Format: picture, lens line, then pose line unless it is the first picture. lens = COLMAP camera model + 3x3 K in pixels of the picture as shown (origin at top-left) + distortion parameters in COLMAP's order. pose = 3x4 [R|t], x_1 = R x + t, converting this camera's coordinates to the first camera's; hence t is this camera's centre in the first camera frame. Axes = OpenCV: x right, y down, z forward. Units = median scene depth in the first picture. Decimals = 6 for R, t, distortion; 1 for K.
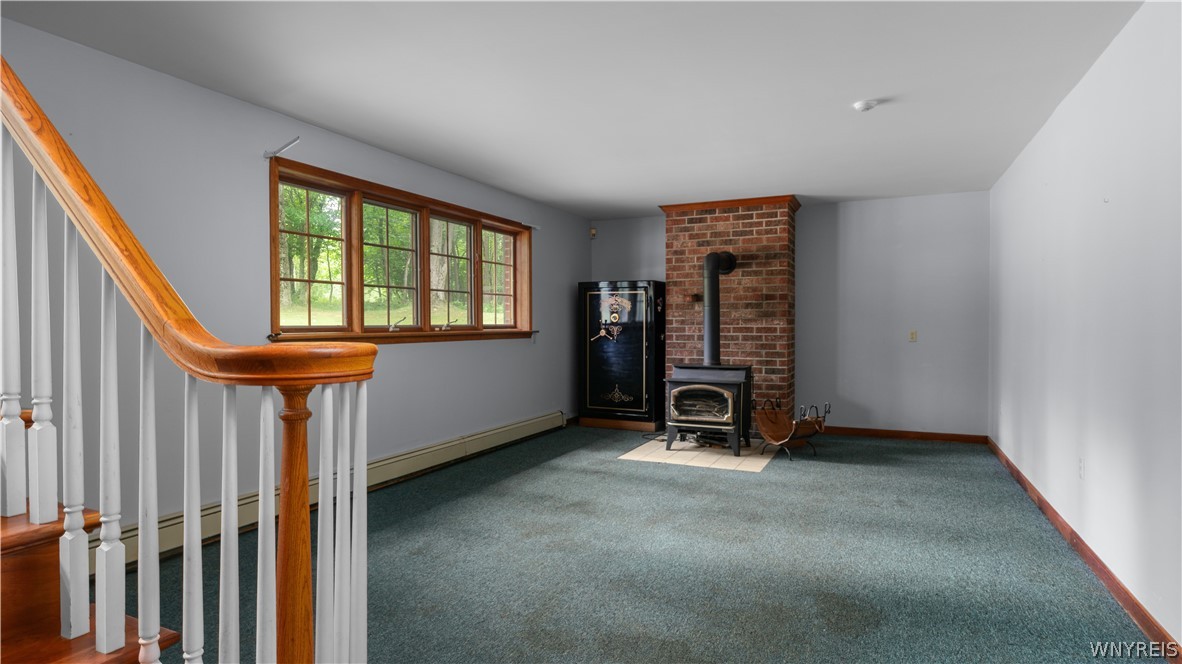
lens RADIAL K [[652.5, 0, 589.7], [0, 652.5, 331.1], [0, 0, 1]] dist [-0.005127, -0.000681]
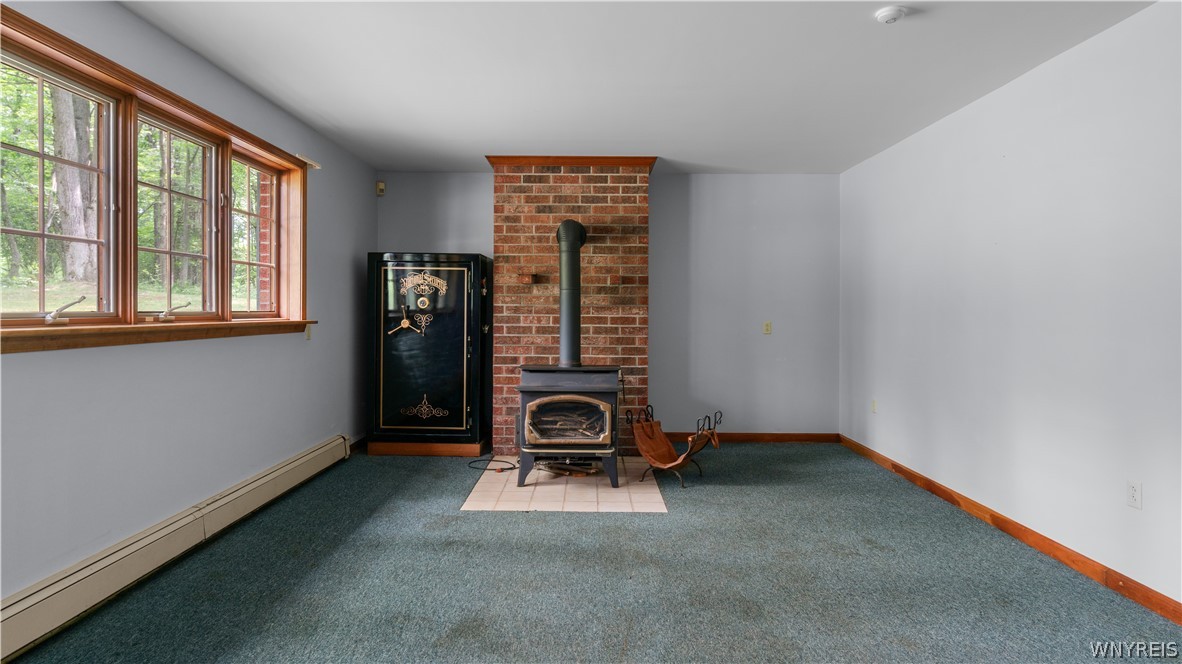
lens RADIAL K [[652.5, 0, 601.1], [0, 652.5, 312.4], [0, 0, 1]] dist [-0.005127, -0.000681]
pose [[0.904214, 0.007502, 0.427014, -0.101337], [-0.003876, 0.999949, -0.009359, -0.004103], [-0.427062, 0.006808, 0.904197, 0.279247]]
